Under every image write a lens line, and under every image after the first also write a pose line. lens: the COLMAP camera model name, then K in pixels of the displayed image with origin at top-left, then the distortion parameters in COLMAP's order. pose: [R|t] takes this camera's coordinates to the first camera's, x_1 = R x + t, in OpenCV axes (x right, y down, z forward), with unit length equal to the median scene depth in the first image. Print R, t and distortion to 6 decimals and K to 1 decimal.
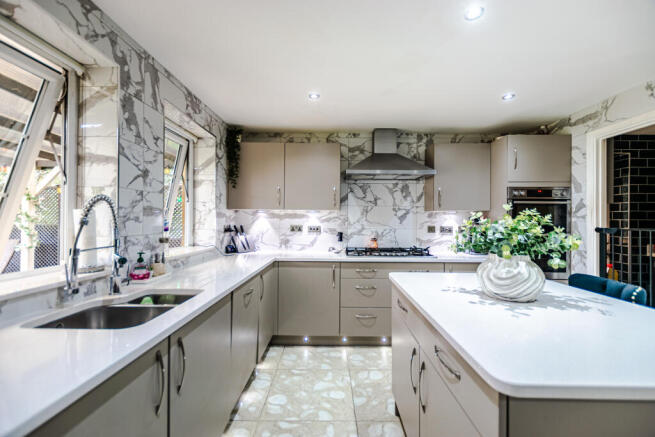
lens RADIAL K [[281.6, 0, 327.5], [0, 281.6, 218.5], [0, 0, 1]] dist [0.002168, -0.000225]
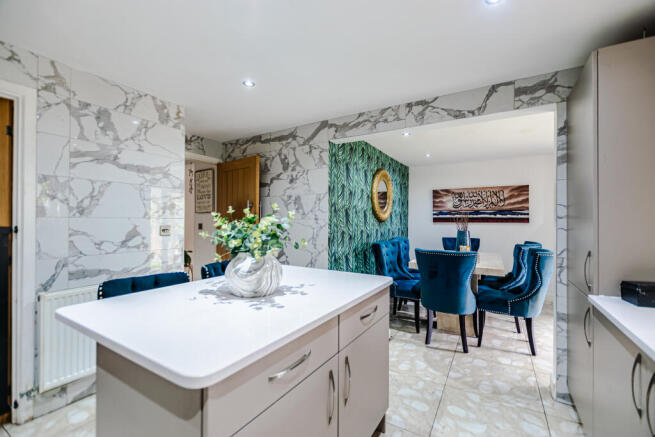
lens RADIAL K [[281.6, 0, 327.5], [0, 281.6, 218.5], [0, 0, 1]] dist [0.002168, -0.000225]
pose [[-0.859313, -0.006919, 0.511404, -0.068139], [-0.013865, 0.999856, -0.009771, 0.022878], [-0.511263, -0.015487, -0.859285, 1.998591]]
